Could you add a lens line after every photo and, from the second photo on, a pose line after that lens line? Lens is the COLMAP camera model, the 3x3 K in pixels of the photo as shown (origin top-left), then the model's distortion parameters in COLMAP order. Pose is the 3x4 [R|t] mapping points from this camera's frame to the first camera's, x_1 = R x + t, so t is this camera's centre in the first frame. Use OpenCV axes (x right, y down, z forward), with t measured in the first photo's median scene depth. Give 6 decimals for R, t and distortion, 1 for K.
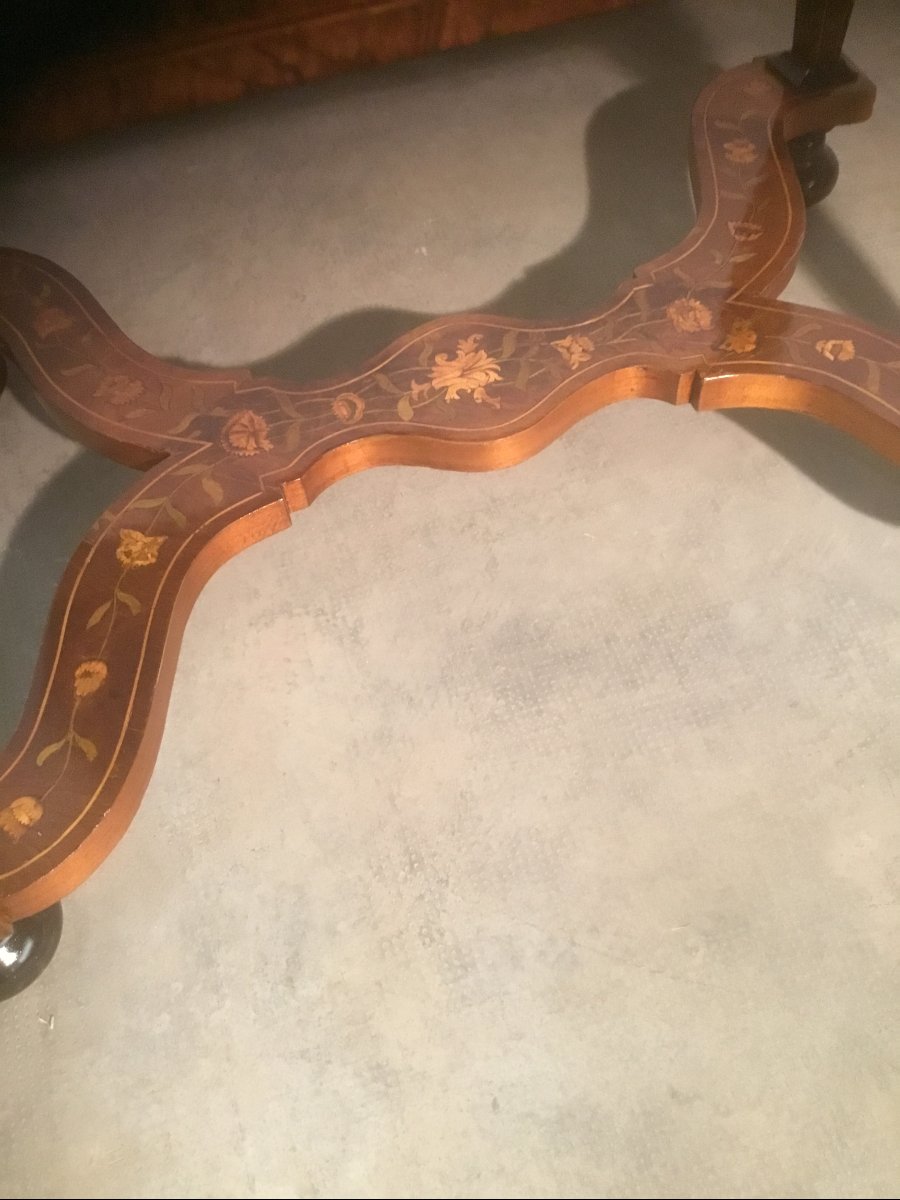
lens RADIAL K [[1081.9, 0, 423.9], [0, 1081.9, 617.3], [0, 0, 1]] dist [0.139808, -0.279916]
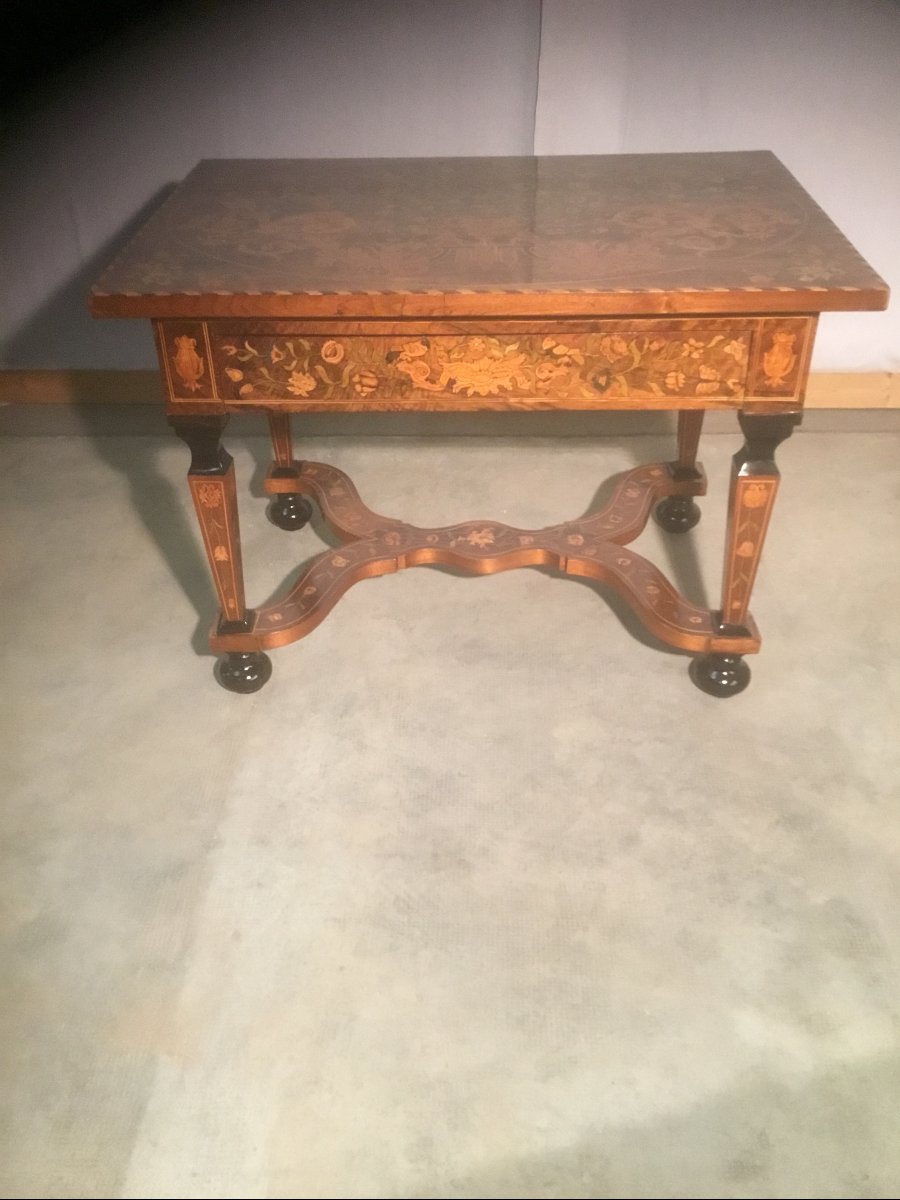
lens RADIAL K [[1081.9, 0, 423.9], [0, 1081.9, 617.3], [0, 0, 1]] dist [0.139808, -0.279916]
pose [[0.943543, 0.239888, -0.228429, 0.524995], [-0.299090, 0.913371, -0.276223, 0.670300], [0.142378, 0.328949, 0.933553, -1.292929]]
